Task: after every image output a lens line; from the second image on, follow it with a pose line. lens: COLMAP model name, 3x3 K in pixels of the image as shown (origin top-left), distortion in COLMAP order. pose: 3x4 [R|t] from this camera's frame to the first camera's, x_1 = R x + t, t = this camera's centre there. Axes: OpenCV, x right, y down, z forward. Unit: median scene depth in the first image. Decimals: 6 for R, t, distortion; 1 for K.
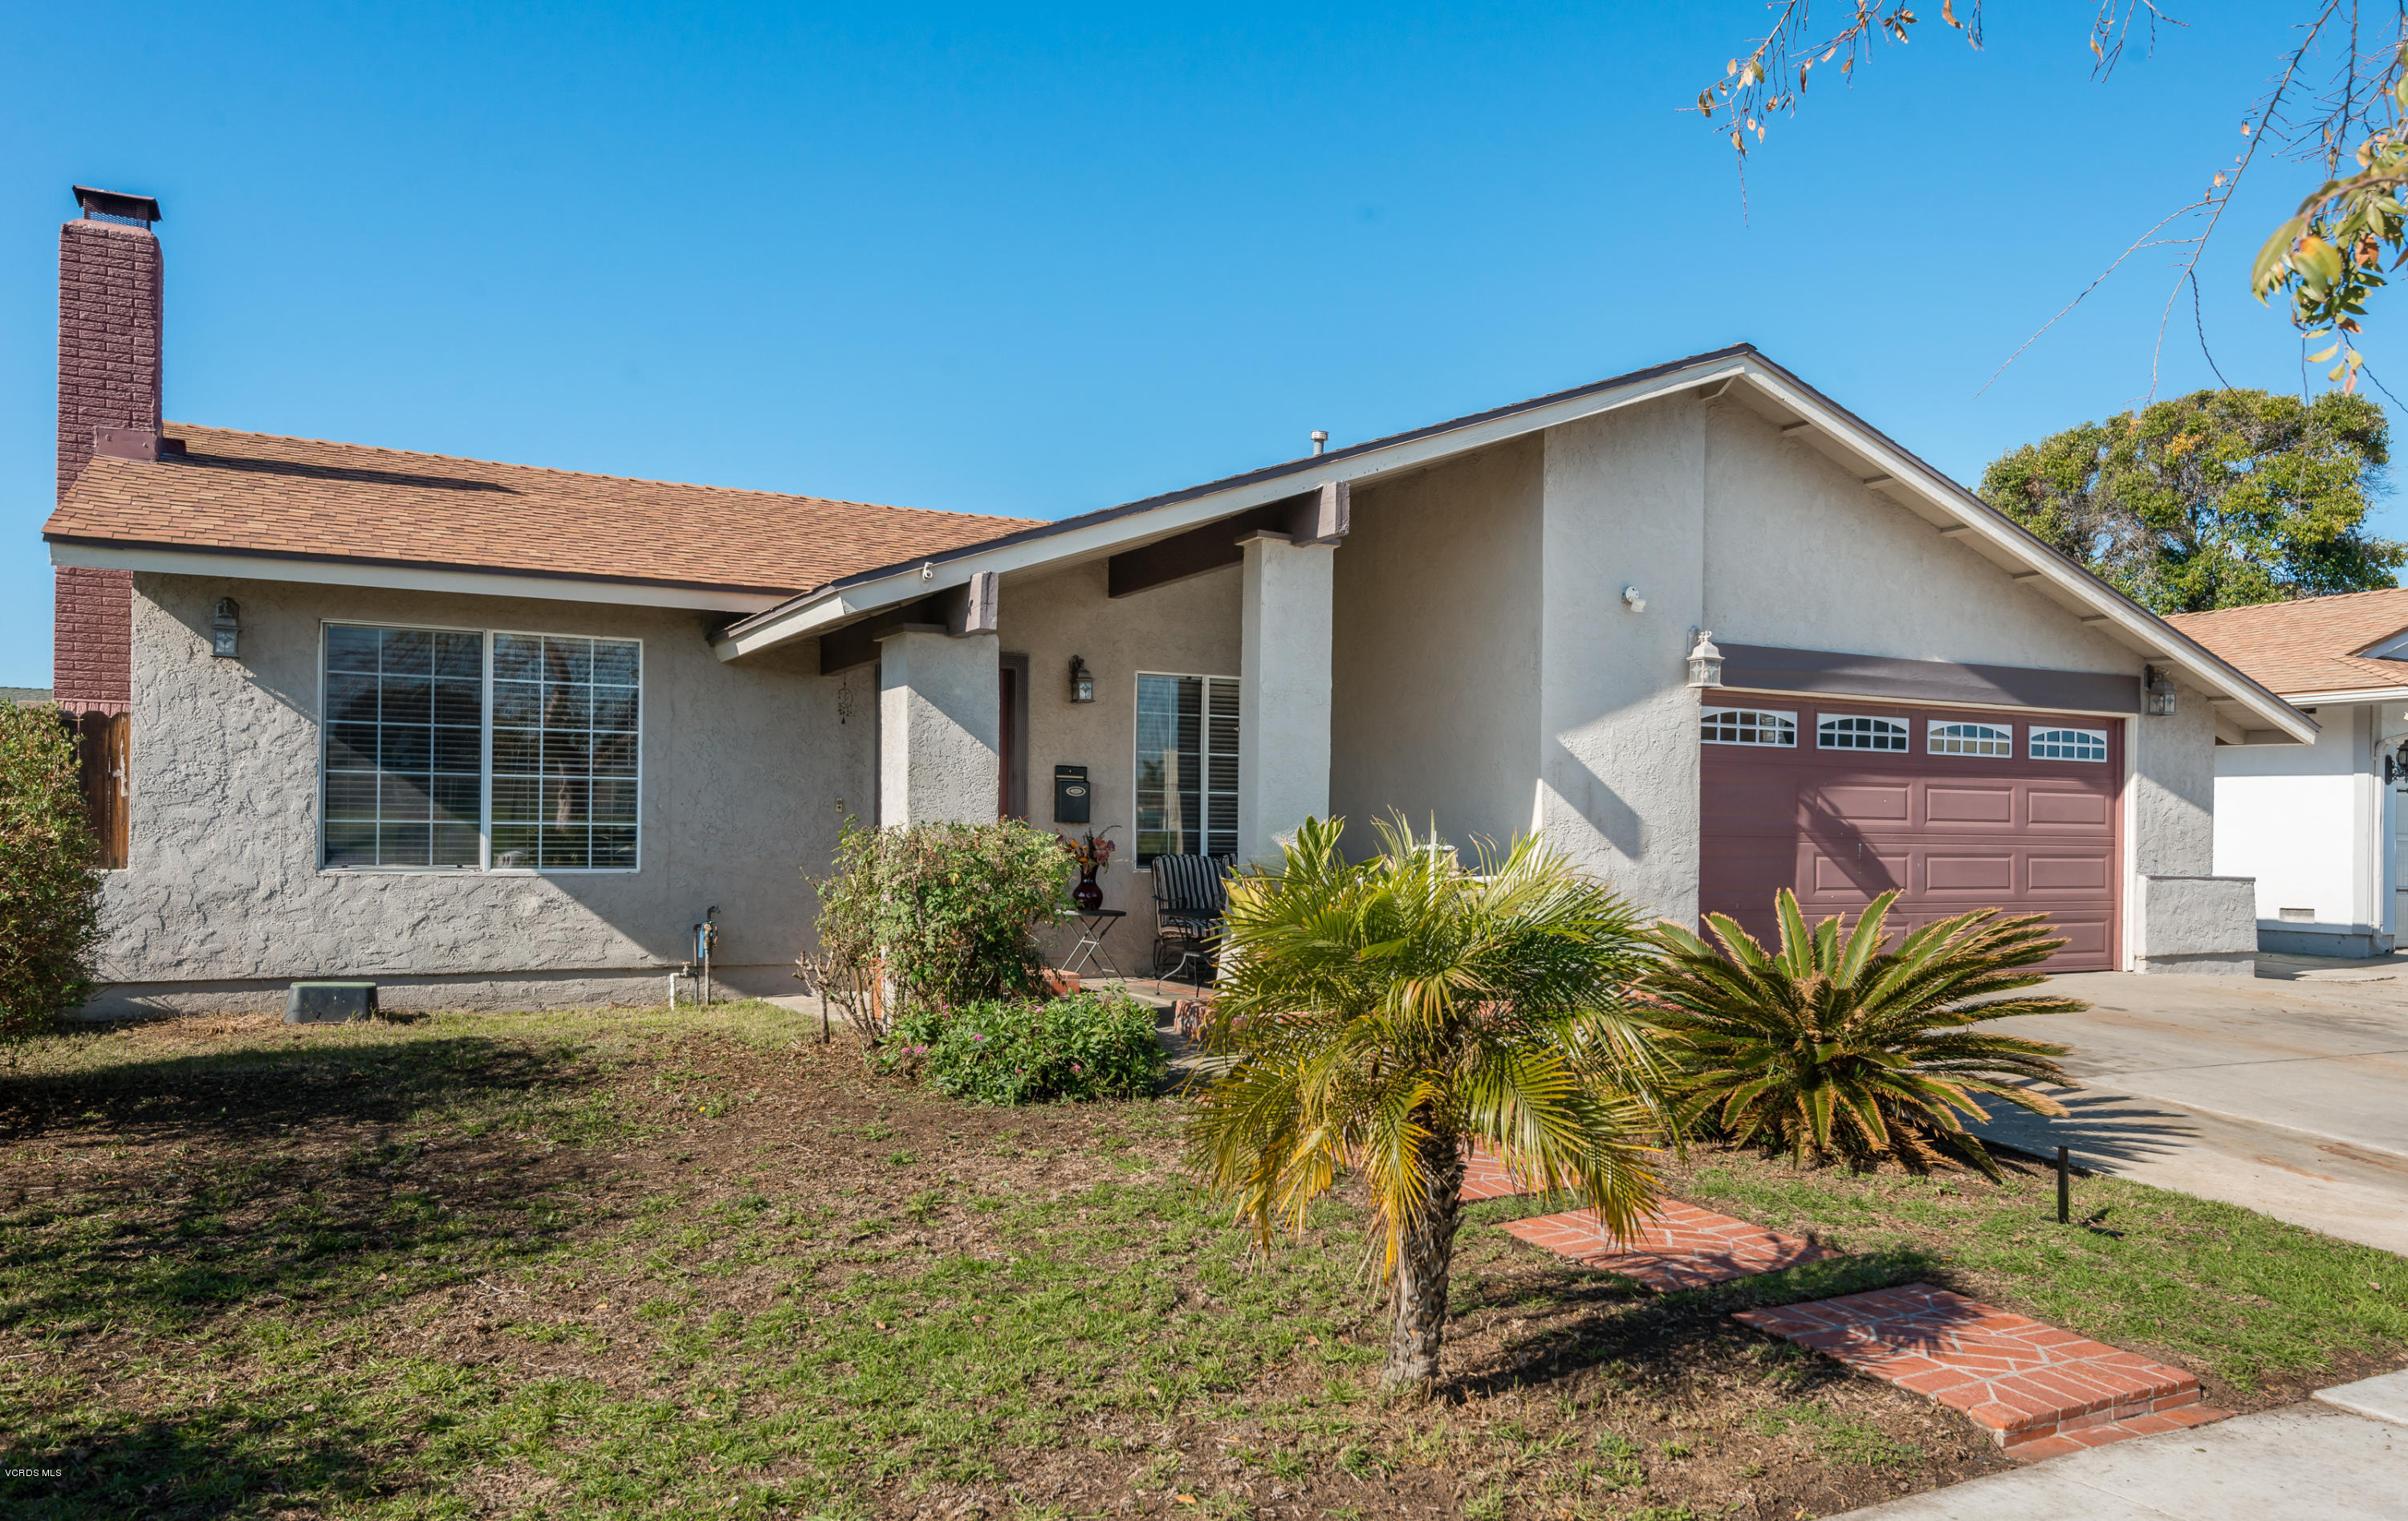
lens RADIAL K [[1624.5, 0, 1209.2], [0, 1624.5, 820.1], [0, 0, 1]] dist [0.022375, -0.003017]
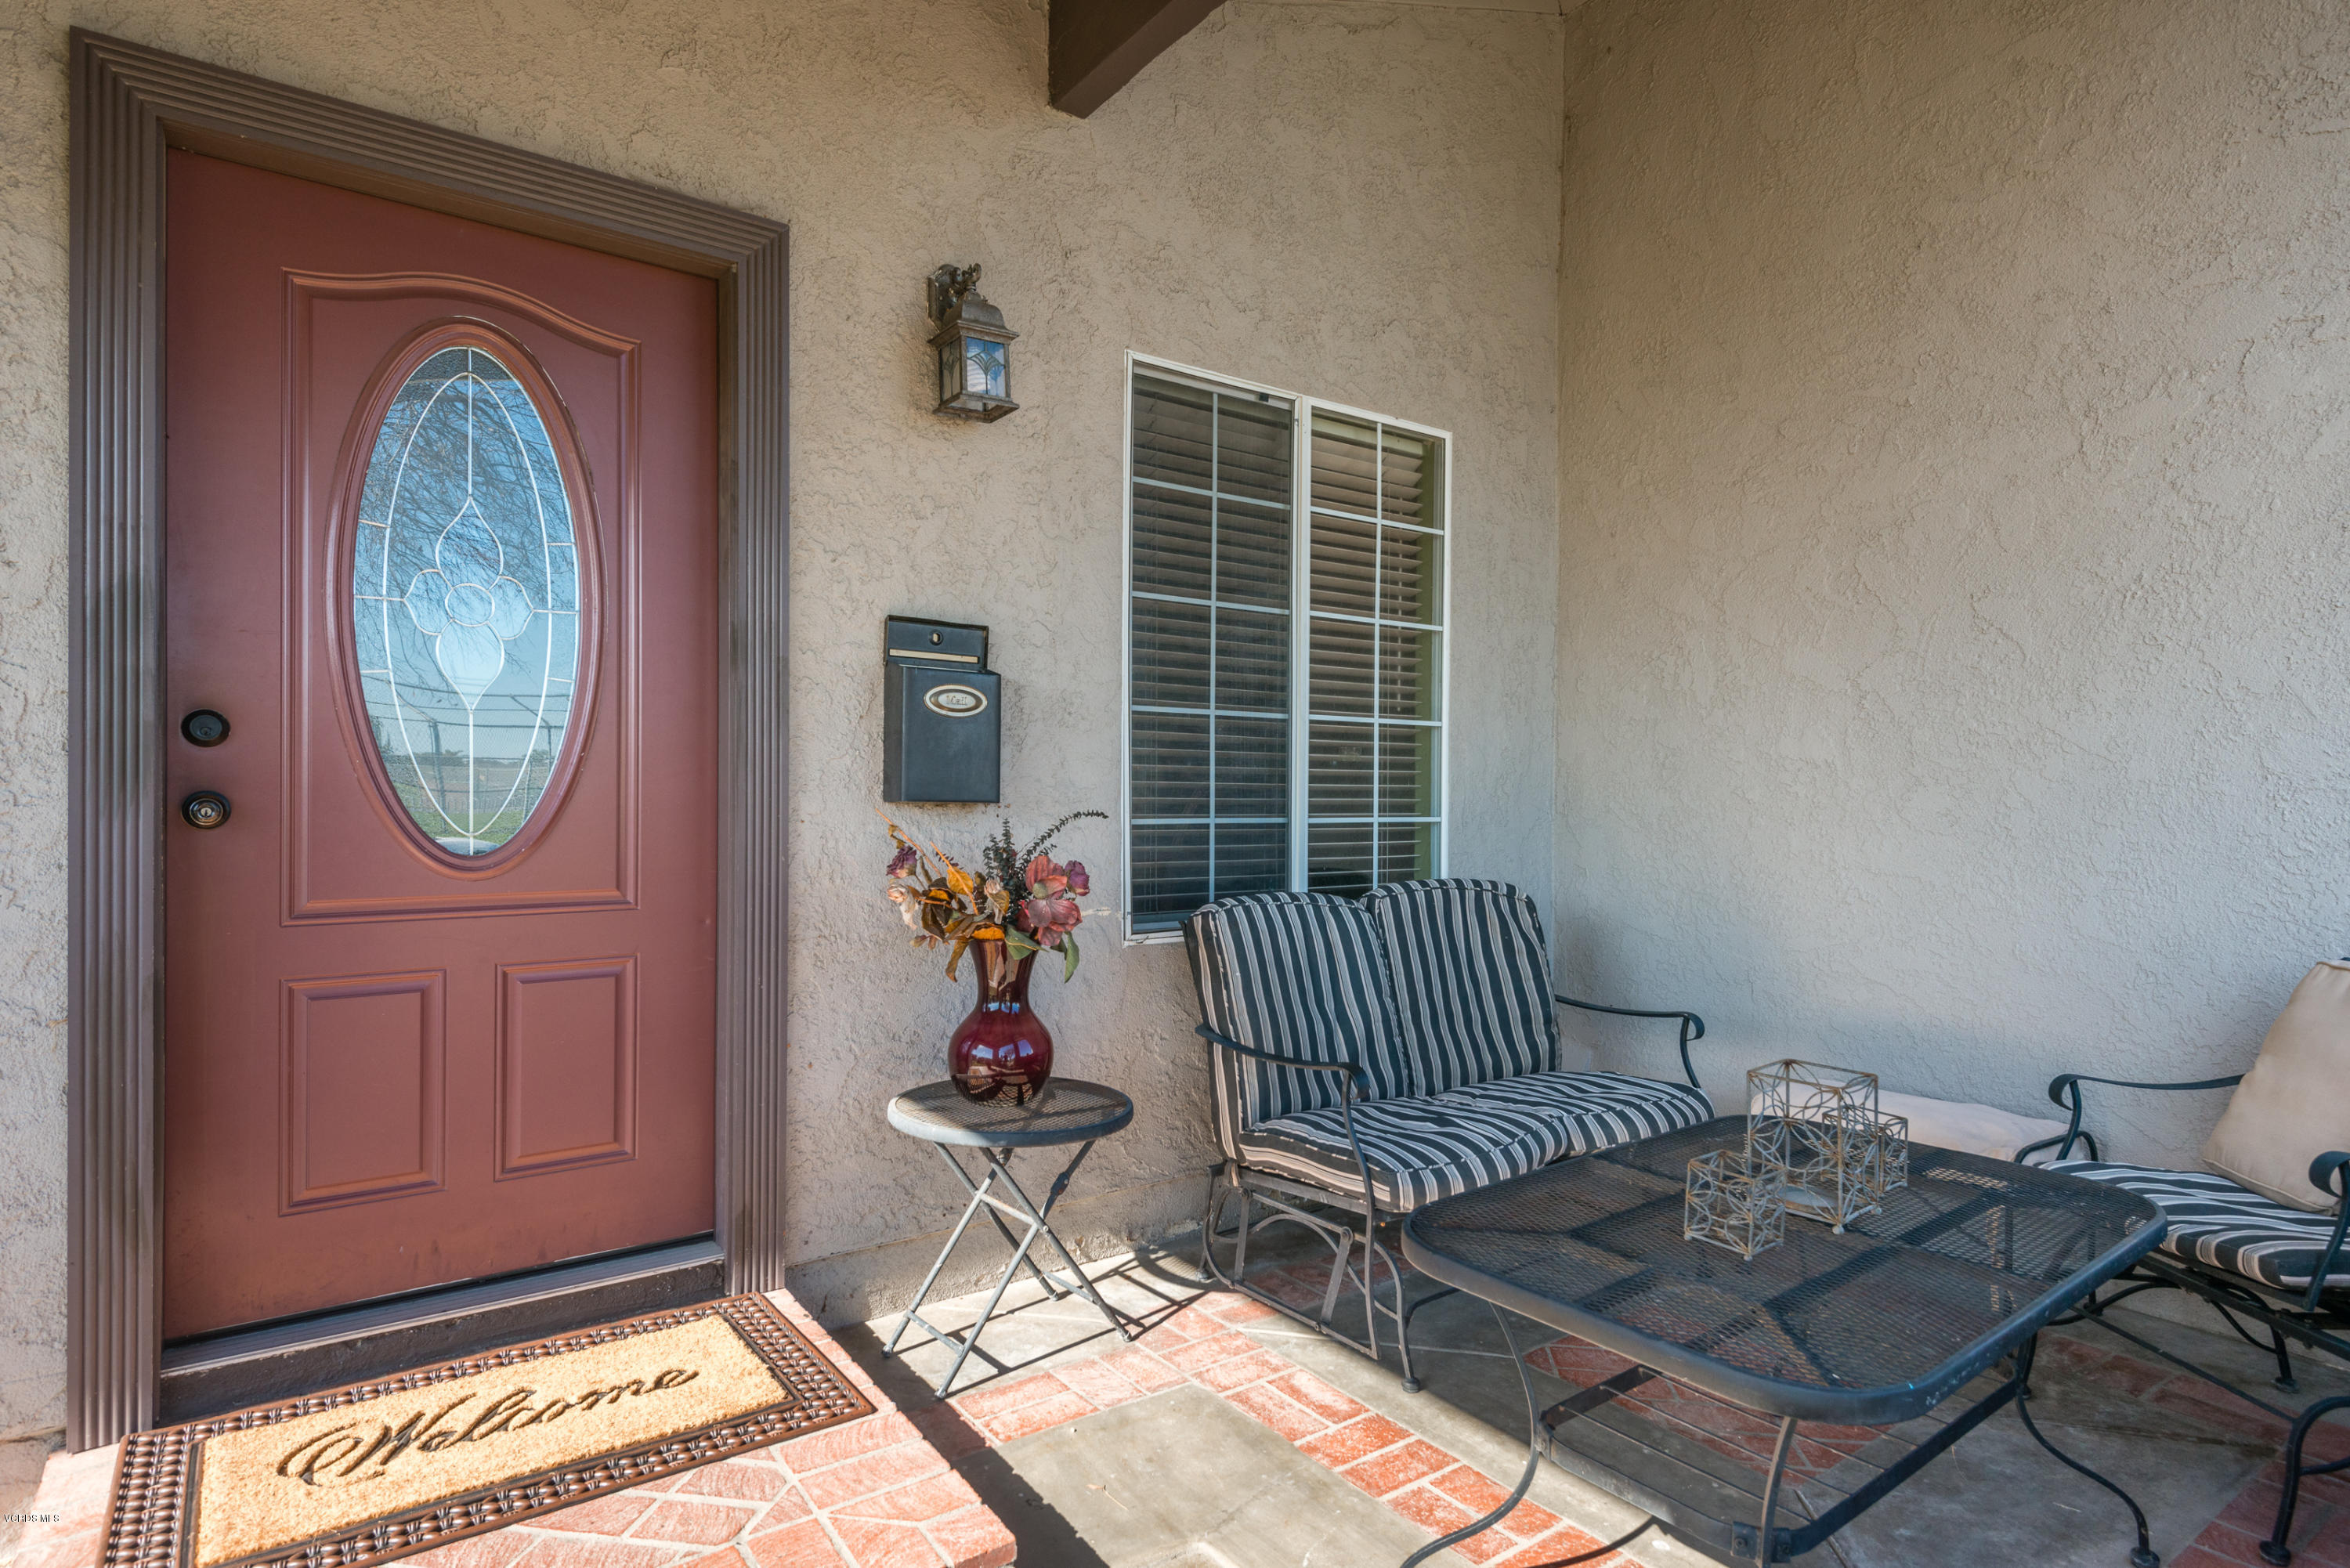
lens RADIAL K [[1275.5, 0, 1218.9], [0, 1275.5, 800.8], [0, 0, 1]] dist [0.032556, -0.017694]
pose [[0.987558, -0.005408, 0.157159, -0.083023], [0.002520, 0.999824, 0.018566, -0.003618], [-0.157232, -0.017939, 0.987399, 0.882873]]
